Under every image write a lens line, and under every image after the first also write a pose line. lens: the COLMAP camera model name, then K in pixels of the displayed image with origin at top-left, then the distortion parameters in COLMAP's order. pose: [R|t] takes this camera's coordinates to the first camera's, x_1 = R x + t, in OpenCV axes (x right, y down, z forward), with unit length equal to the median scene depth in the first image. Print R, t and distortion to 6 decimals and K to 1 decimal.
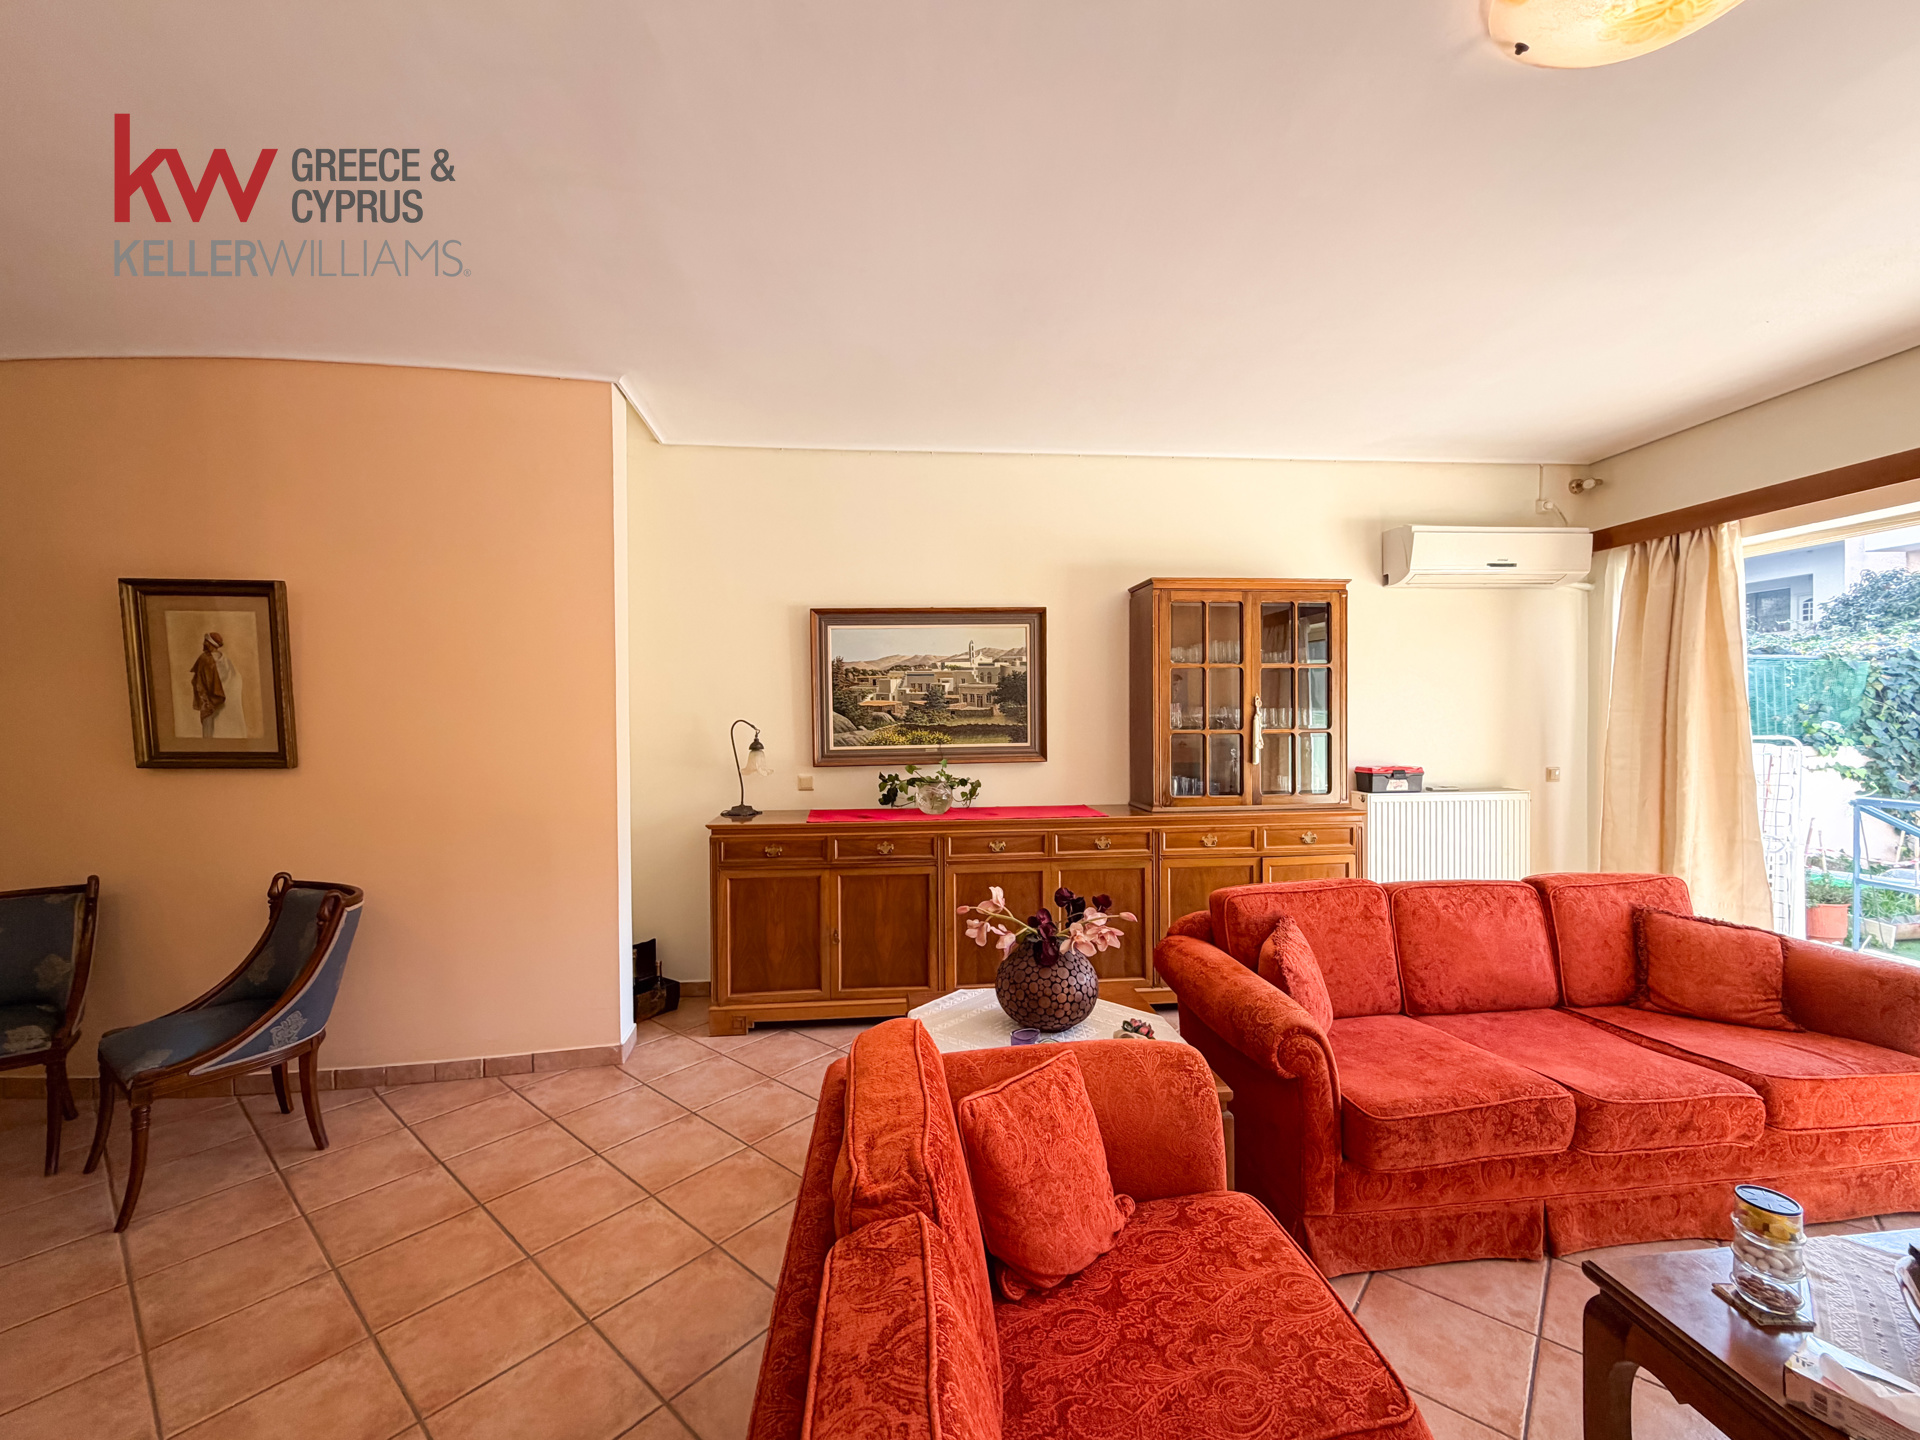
lens RADIAL K [[776.3, 0, 953.7], [0, 776.3, 721.6], [0, 0, 1]] dist [-0.001909, -0.000186]
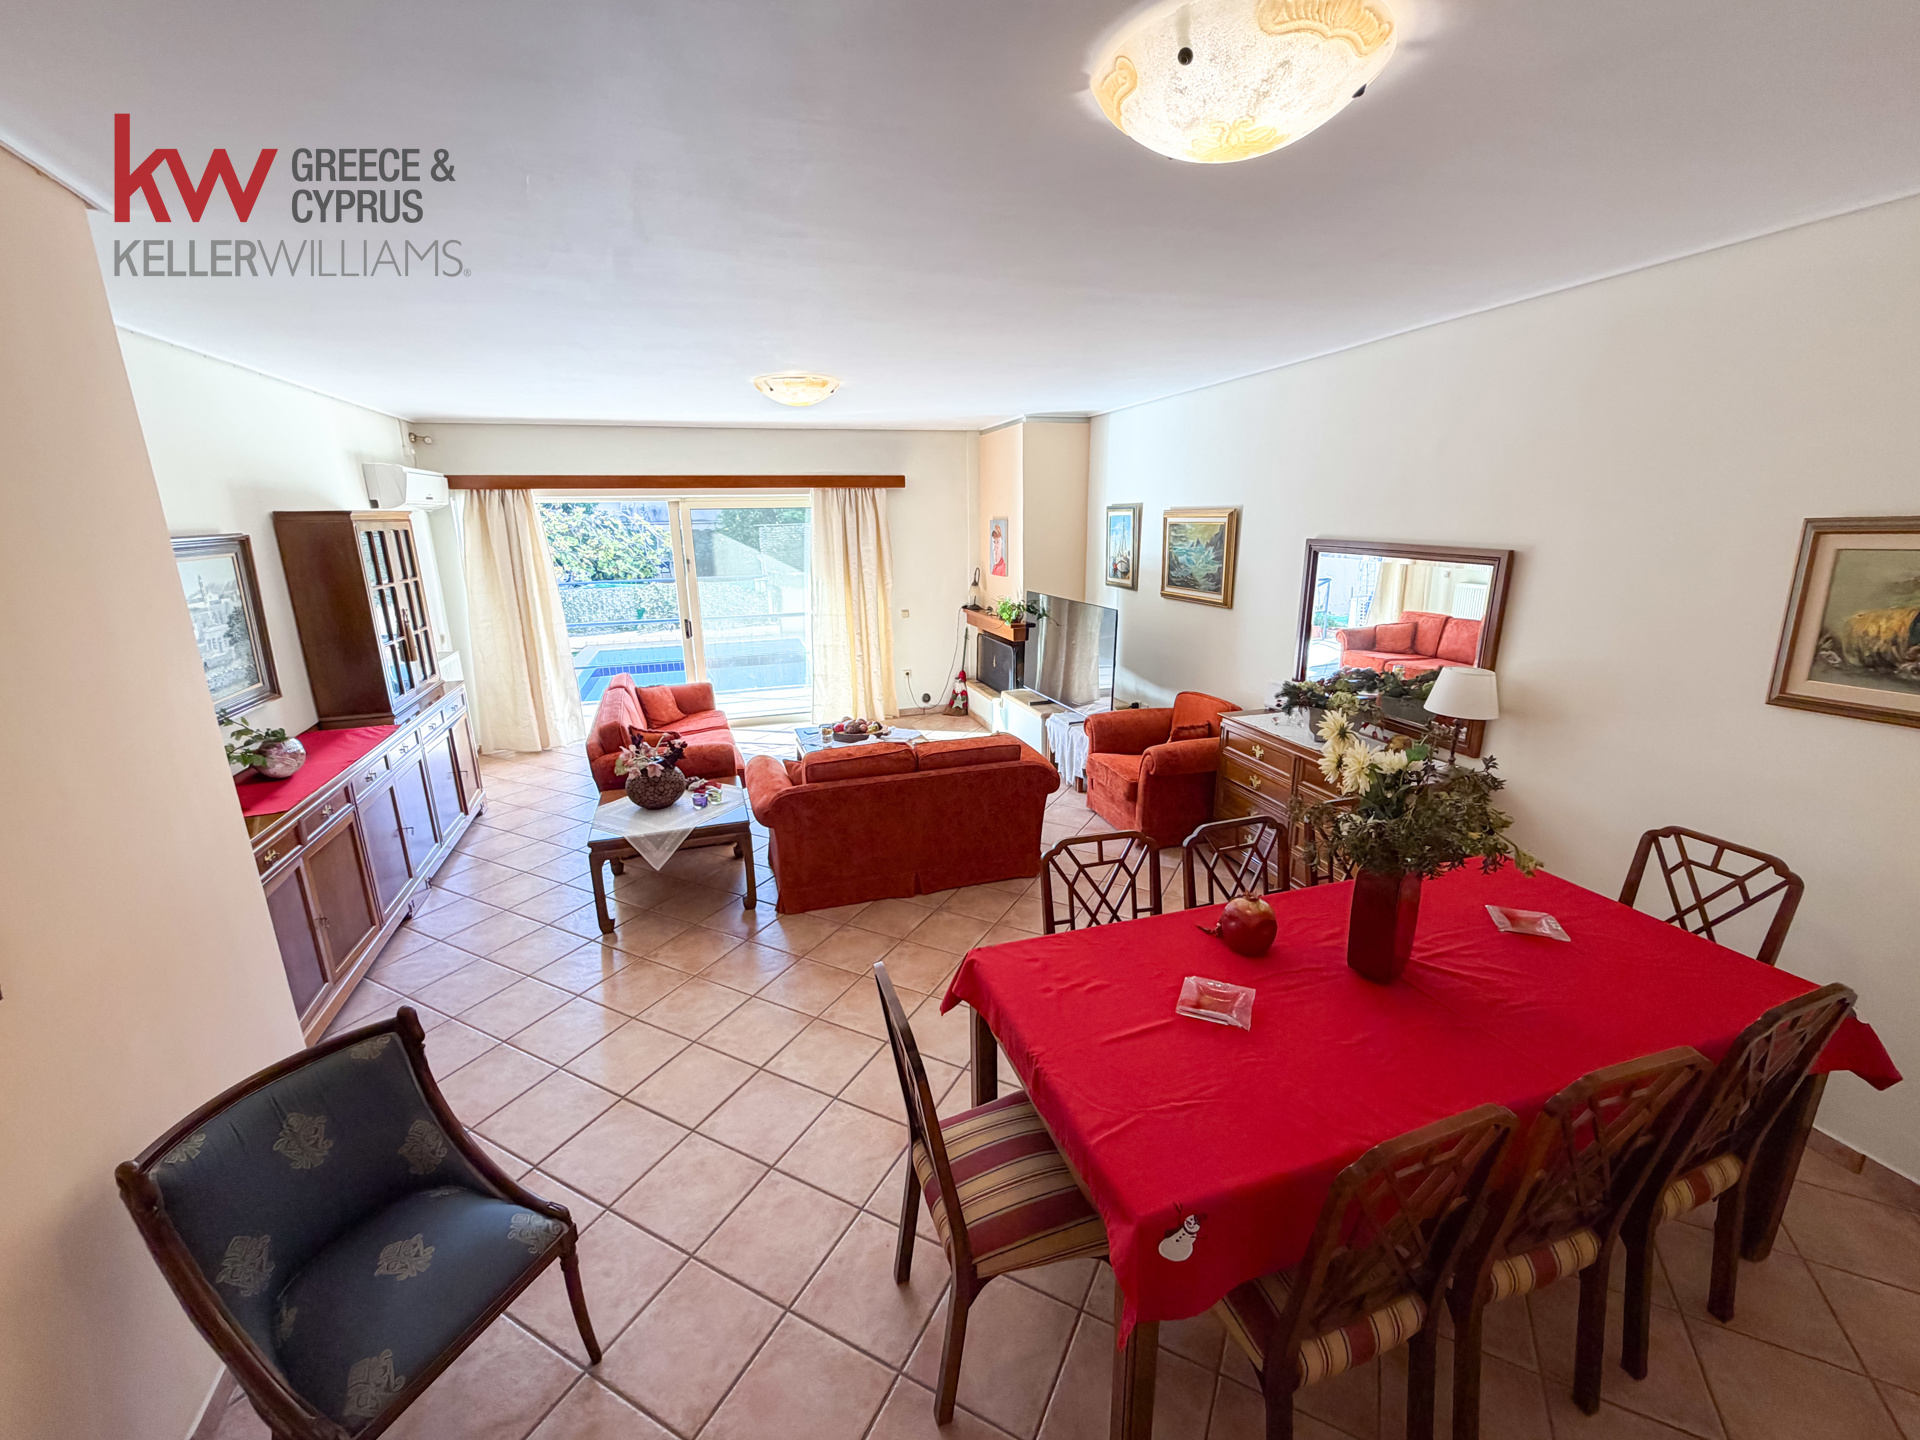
lens RADIAL K [[777.2, 0, 954.5], [0, 777.2, 722.3], [0, 0, 1]] dist [-0.000856, -0.000081]
pose [[-0.219800, -0.241945, 0.945067, -0.999771], [0.028112, 0.966784, 0.254043, -0.141994], [-0.975140, 0.082407, -0.205697, 0.393027]]
